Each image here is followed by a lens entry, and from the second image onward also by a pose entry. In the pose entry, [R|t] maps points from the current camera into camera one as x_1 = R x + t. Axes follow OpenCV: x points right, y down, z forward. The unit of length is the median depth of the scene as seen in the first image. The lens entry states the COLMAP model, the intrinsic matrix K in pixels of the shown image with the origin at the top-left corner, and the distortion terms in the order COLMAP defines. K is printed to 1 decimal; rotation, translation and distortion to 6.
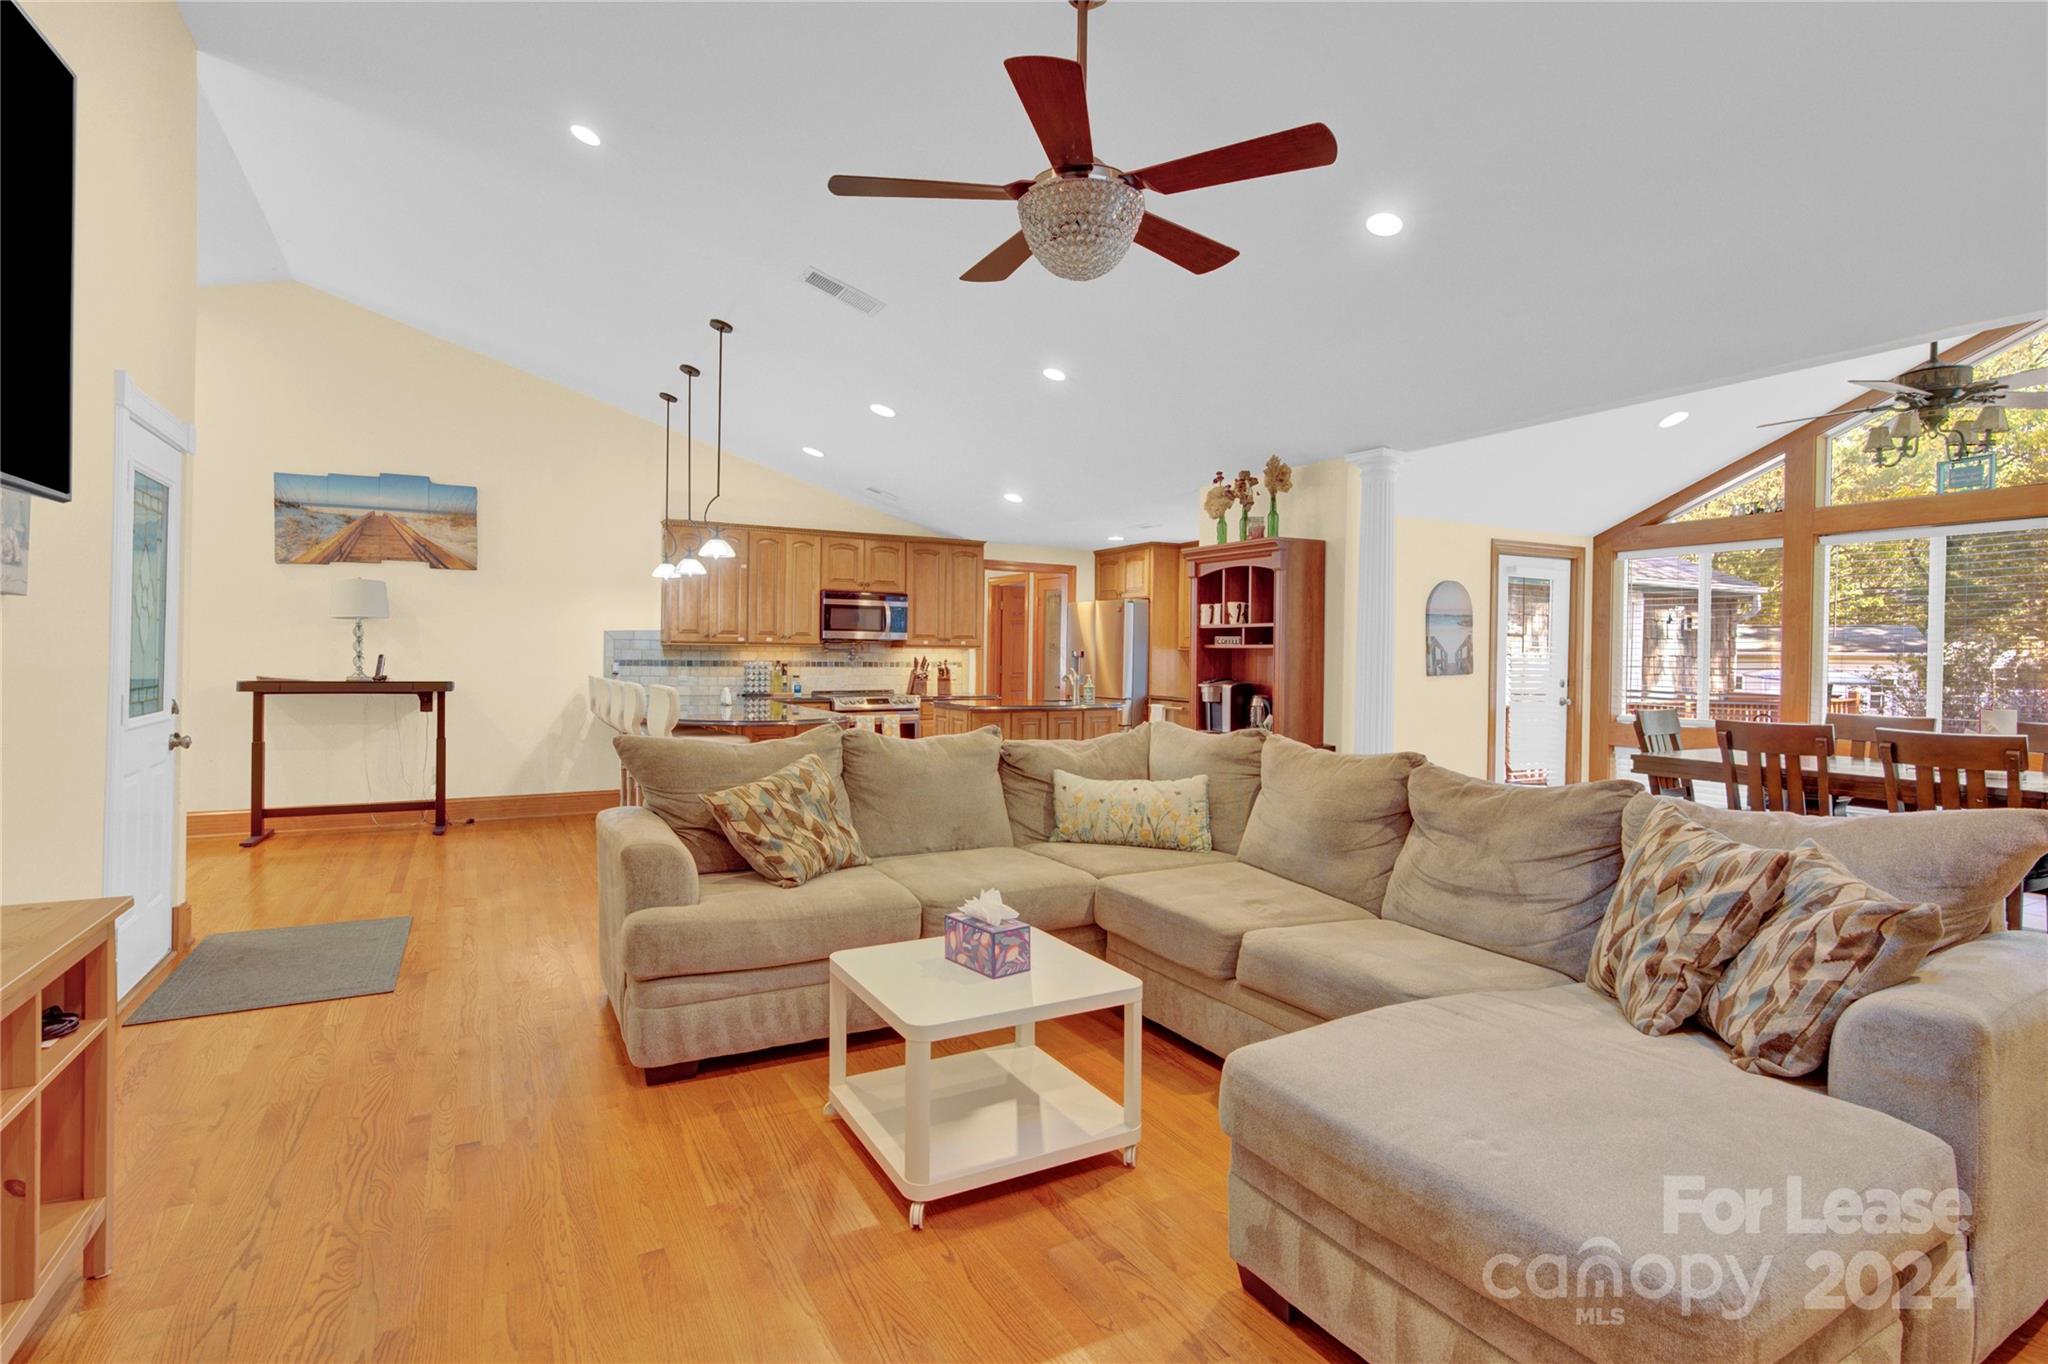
lens RADIAL K [[993.7, 0, 1020.3], [0, 993.7, 667.9], [0, 0, 1]] dist [-0.019515, 0.003971]
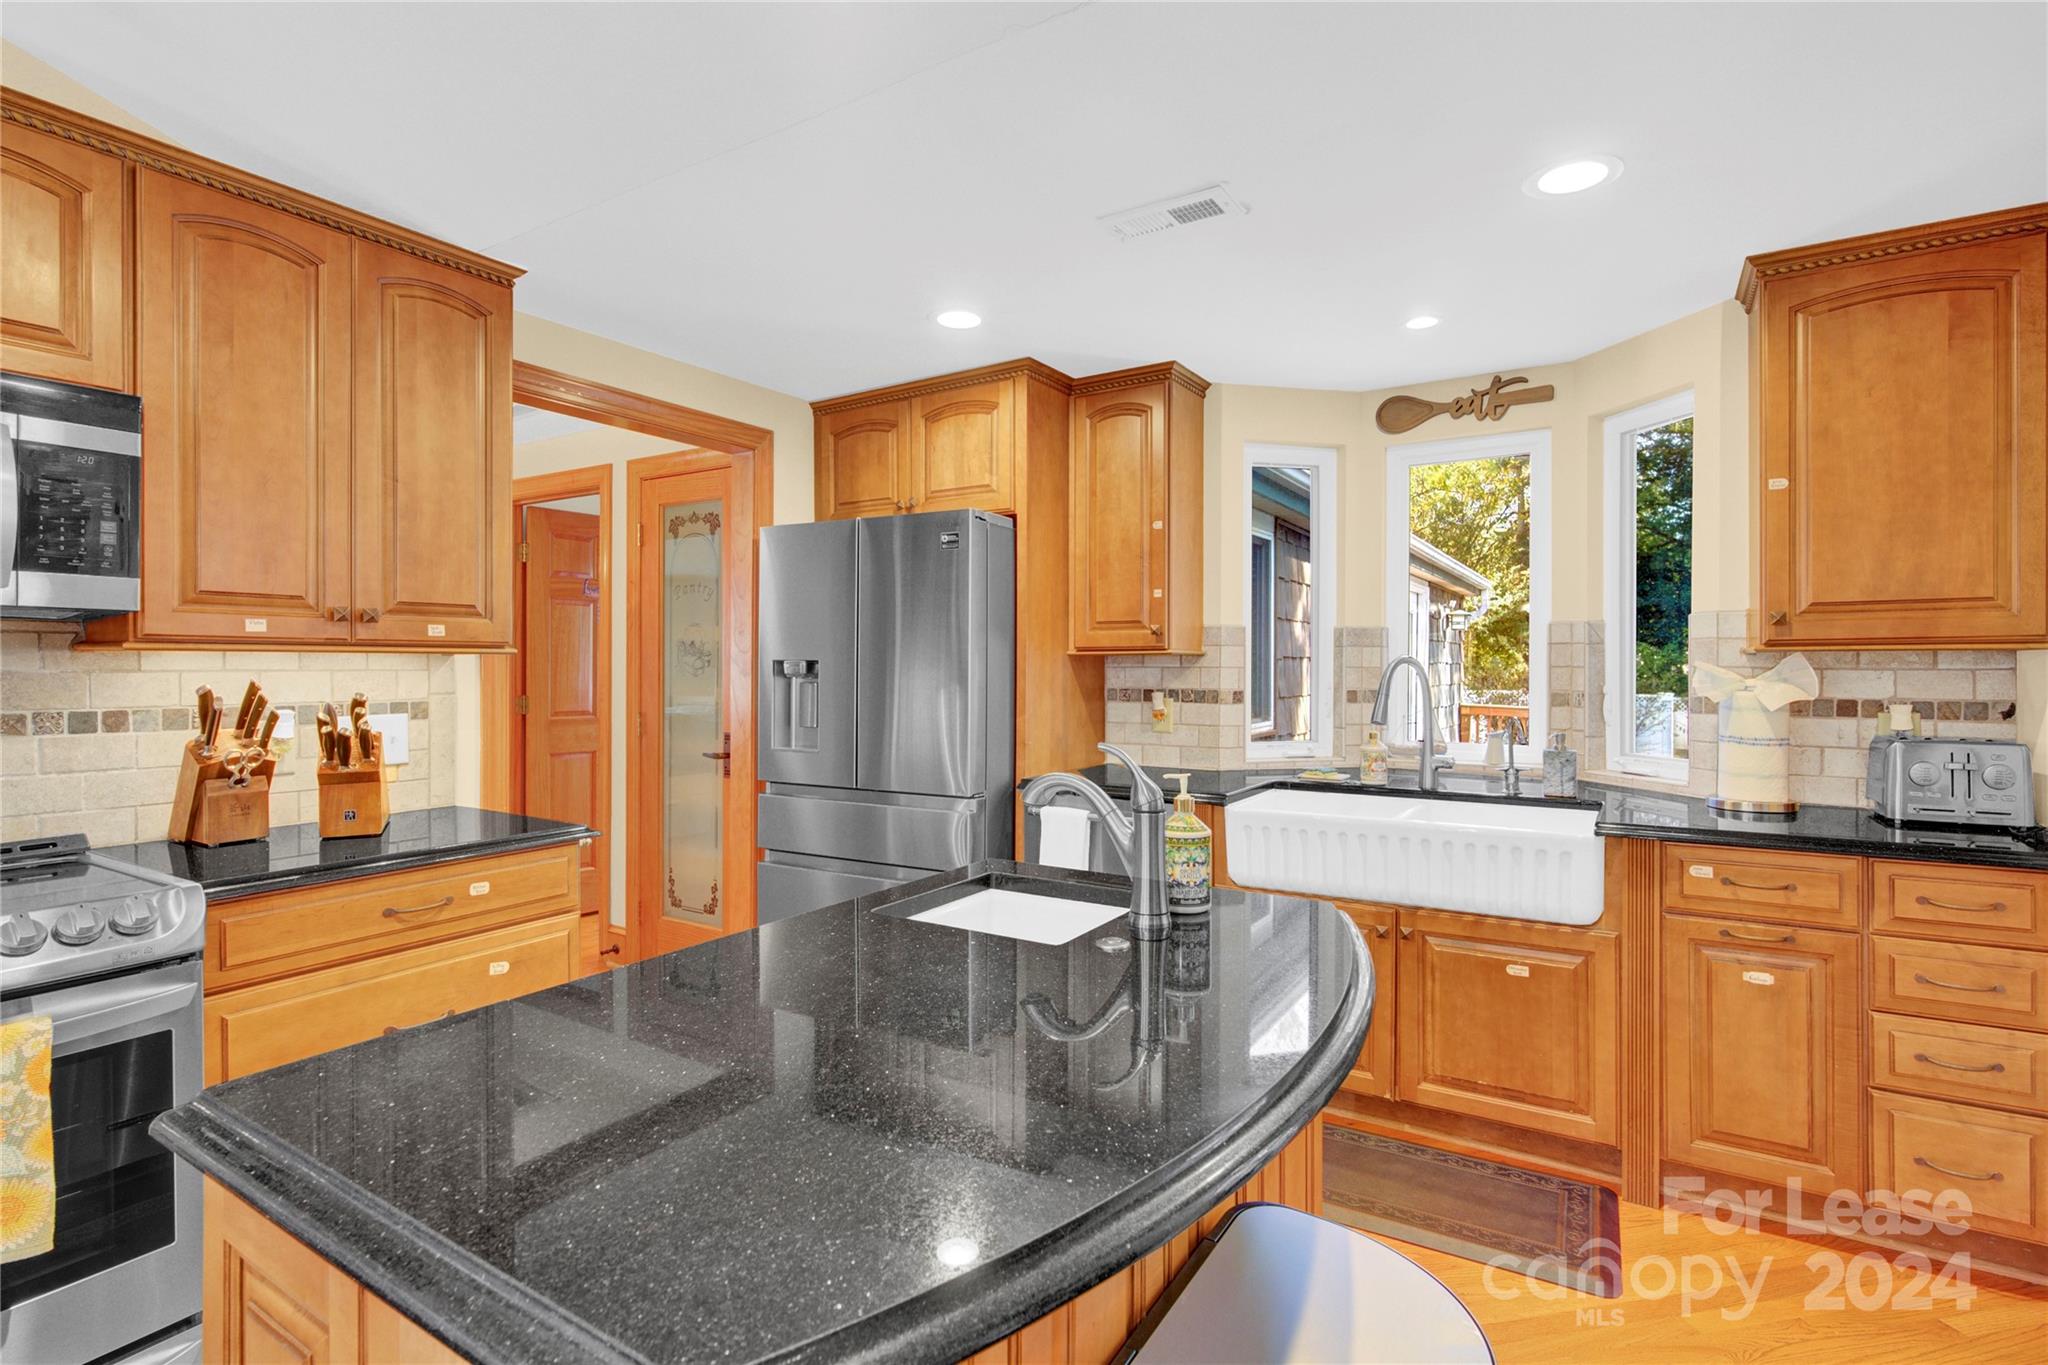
lens RADIAL K [[993.7, 0, 1020.0], [0, 993.7, 677.6], [0, 0, 1]] dist [-0.019515, 0.003971]
pose [[0.870827, -0.014188, 0.491385, -0.051219], [0.017539, 0.999844, -0.002214, -0.009298], [-0.491276, 0.010546, 0.870940, 0.697074]]
